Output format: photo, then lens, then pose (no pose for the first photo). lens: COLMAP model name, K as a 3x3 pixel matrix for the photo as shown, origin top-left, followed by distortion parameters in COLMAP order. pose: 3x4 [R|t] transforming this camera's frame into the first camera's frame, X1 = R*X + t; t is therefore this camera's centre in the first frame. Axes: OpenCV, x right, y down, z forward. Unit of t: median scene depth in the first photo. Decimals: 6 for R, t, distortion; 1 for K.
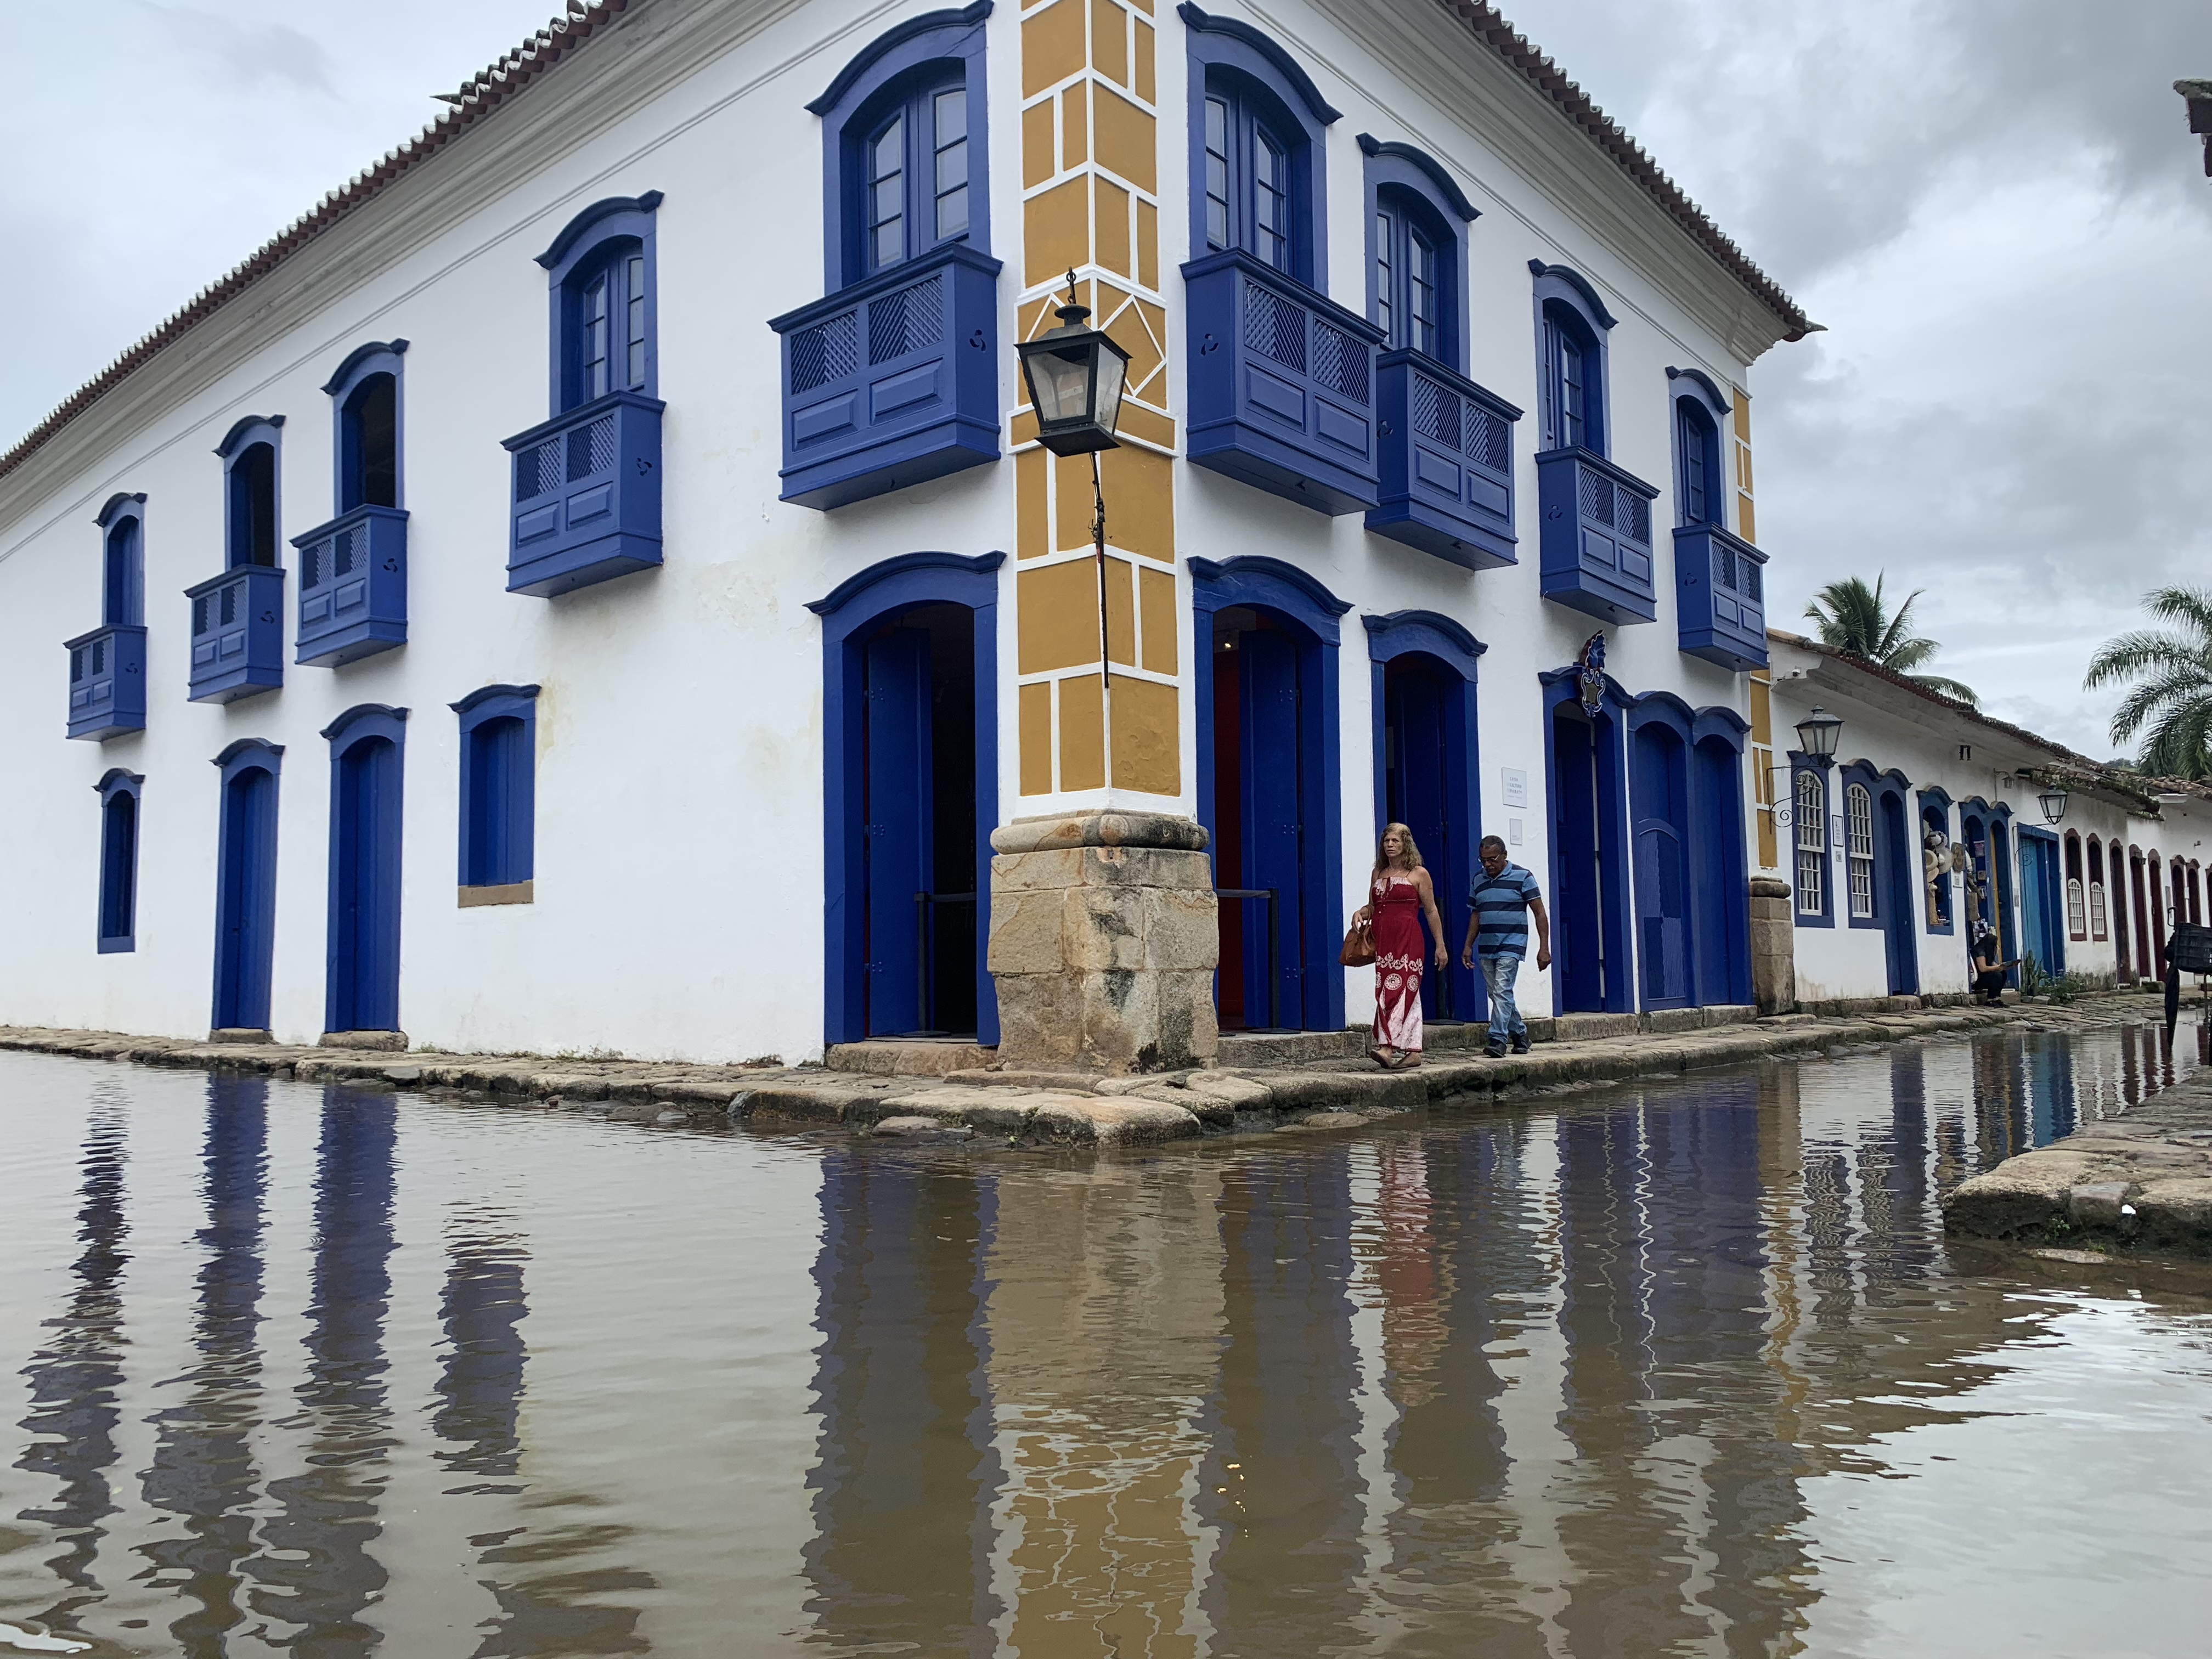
lens RADIAL K [[1701.4, 0, 1108.2], [0, 1701.4, 833.0], [0, 0, 1]] dist [-0.003198, -0.011463]
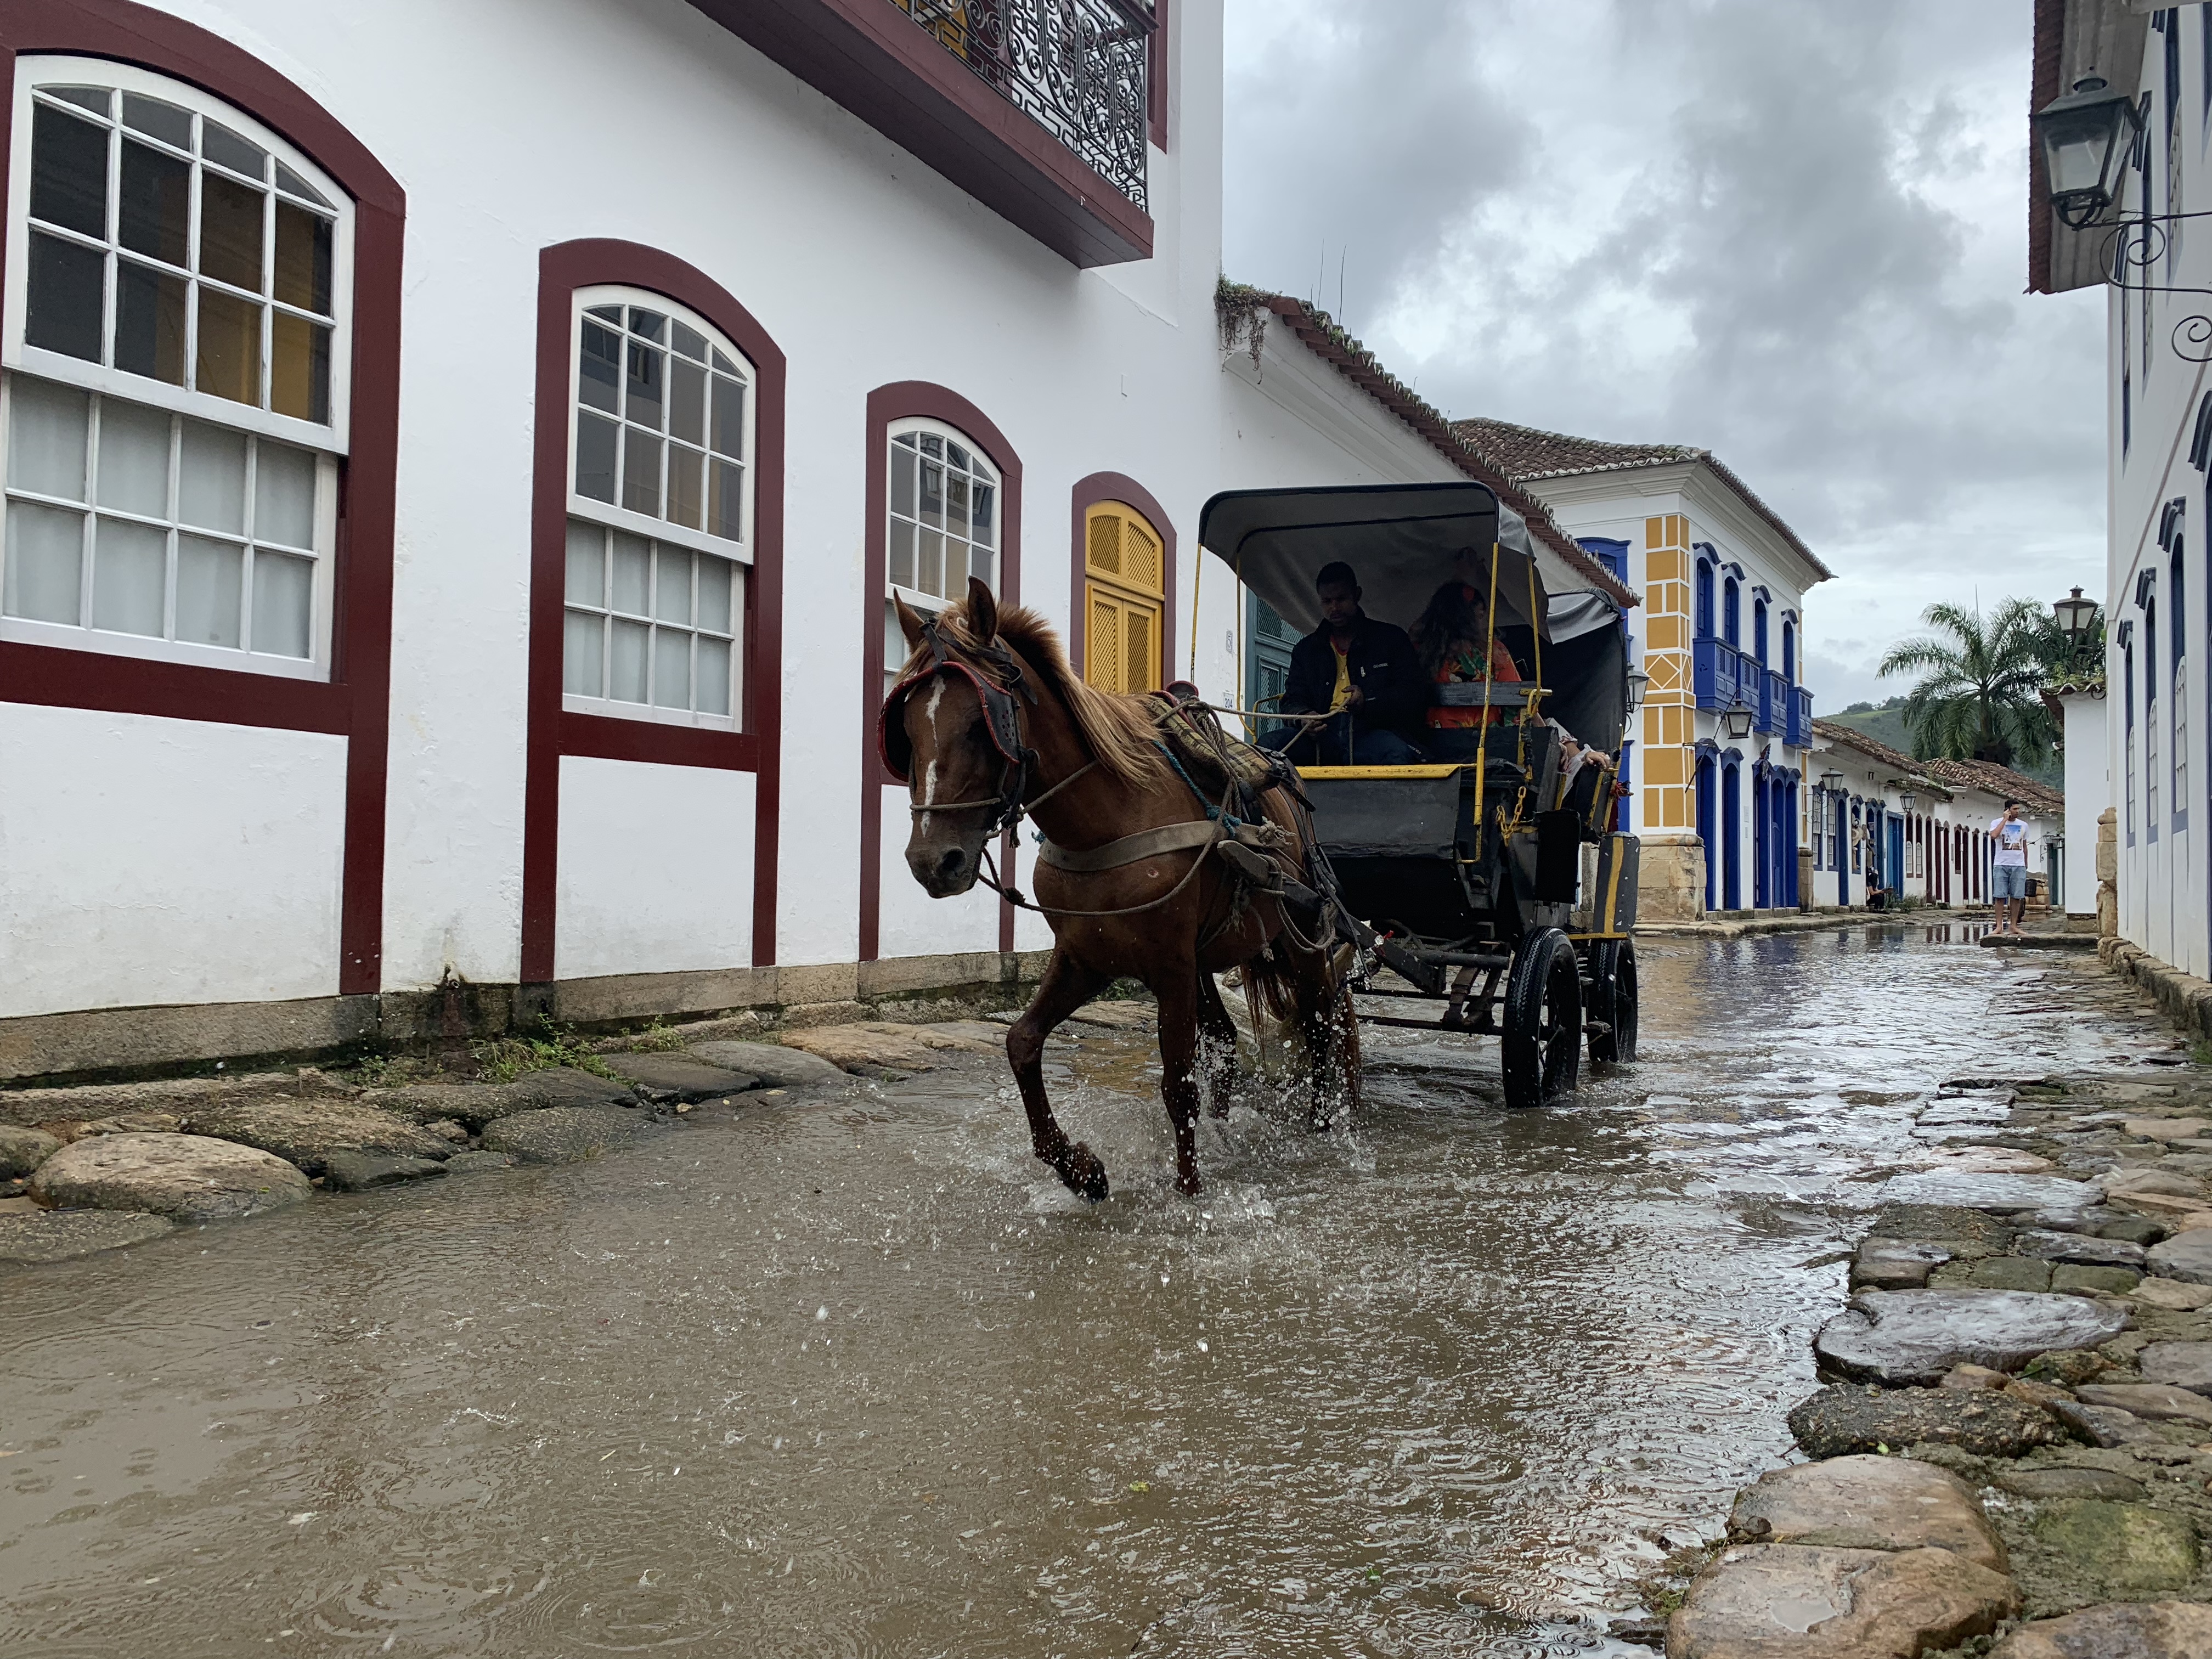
lens RADIAL K [[1714.9, 0, 1109.6], [0, 1714.9, 815.0], [0, 0, 1]] dist [0.007767, -0.078882]
pose [[0.991568, 0.027825, 0.126568, -0.506156], [-0.033409, 0.998550, 0.042205, -0.051341], [-0.125210, -0.046078, 0.991060, -0.682498]]
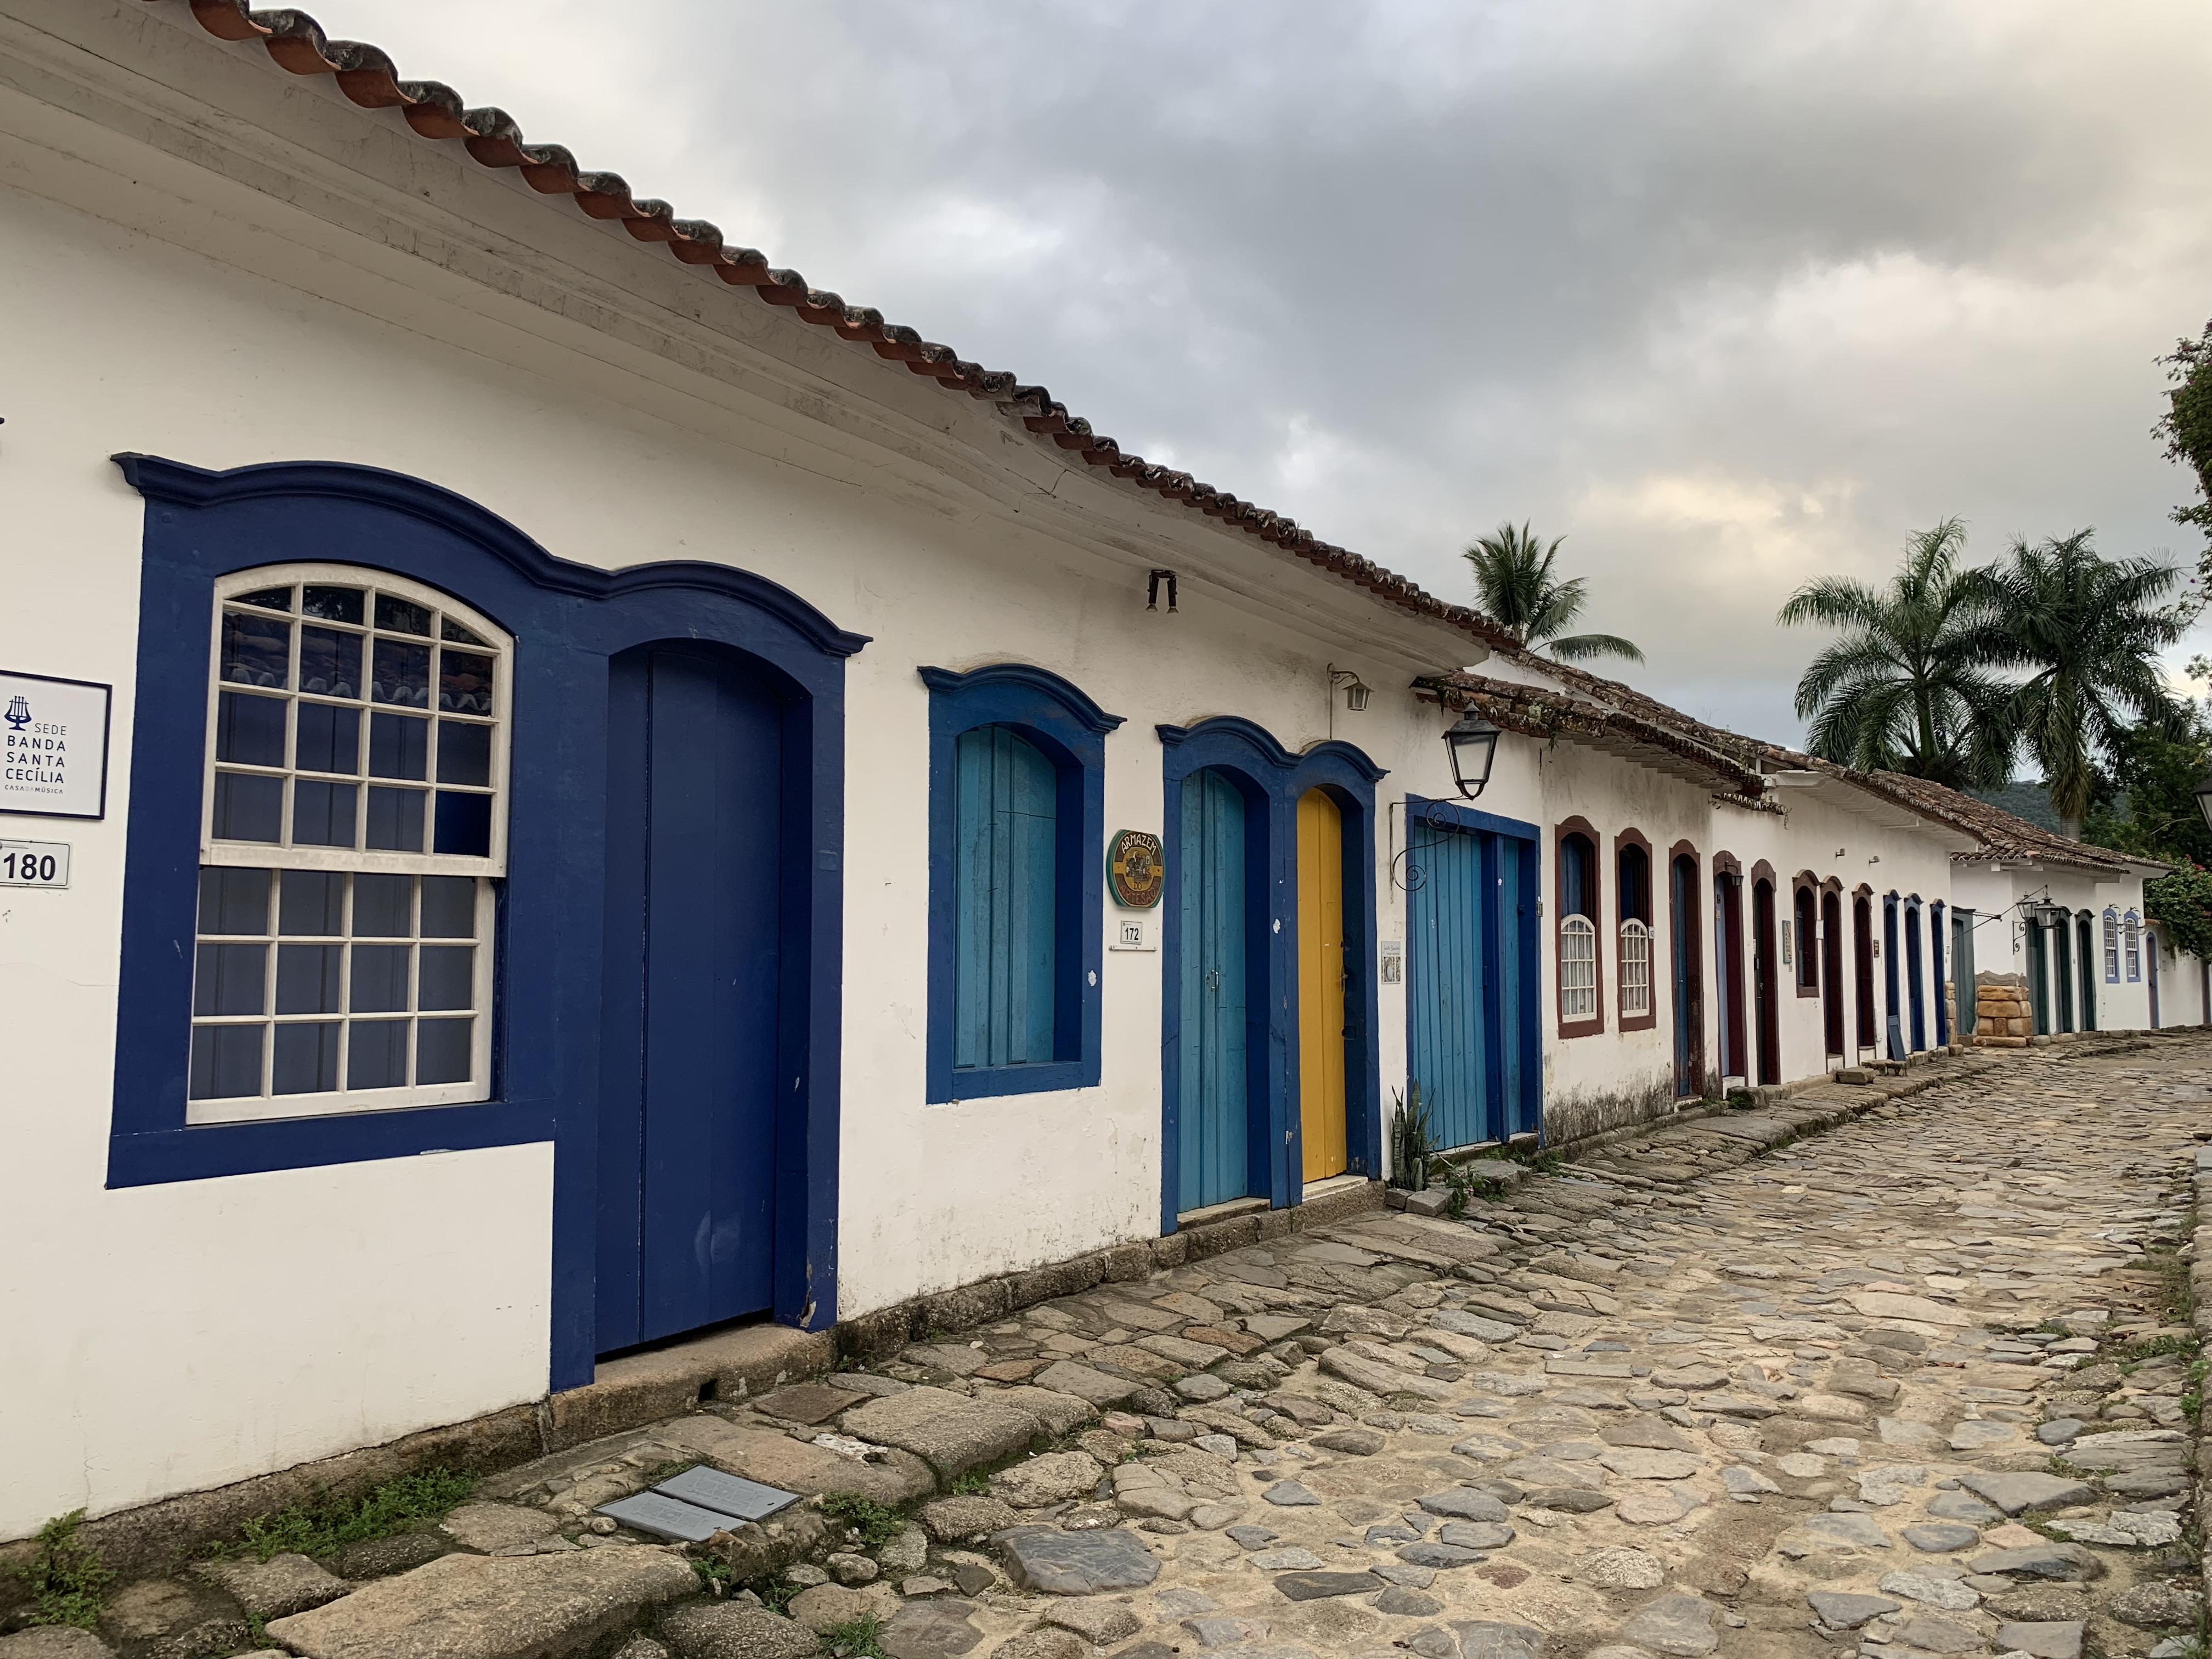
lens RADIAL K [[1714.9, 0, 1109.6], [0, 1714.9, 815.0], [0, 0, 1]] dist [0.007767, -0.078882]
pose [[0.989786, 0.029173, 0.139546, 0.407747], [-0.029058, 0.999574, -0.002861, 0.002971], [-0.139570, -0.001223, 0.990211, 0.581411]]
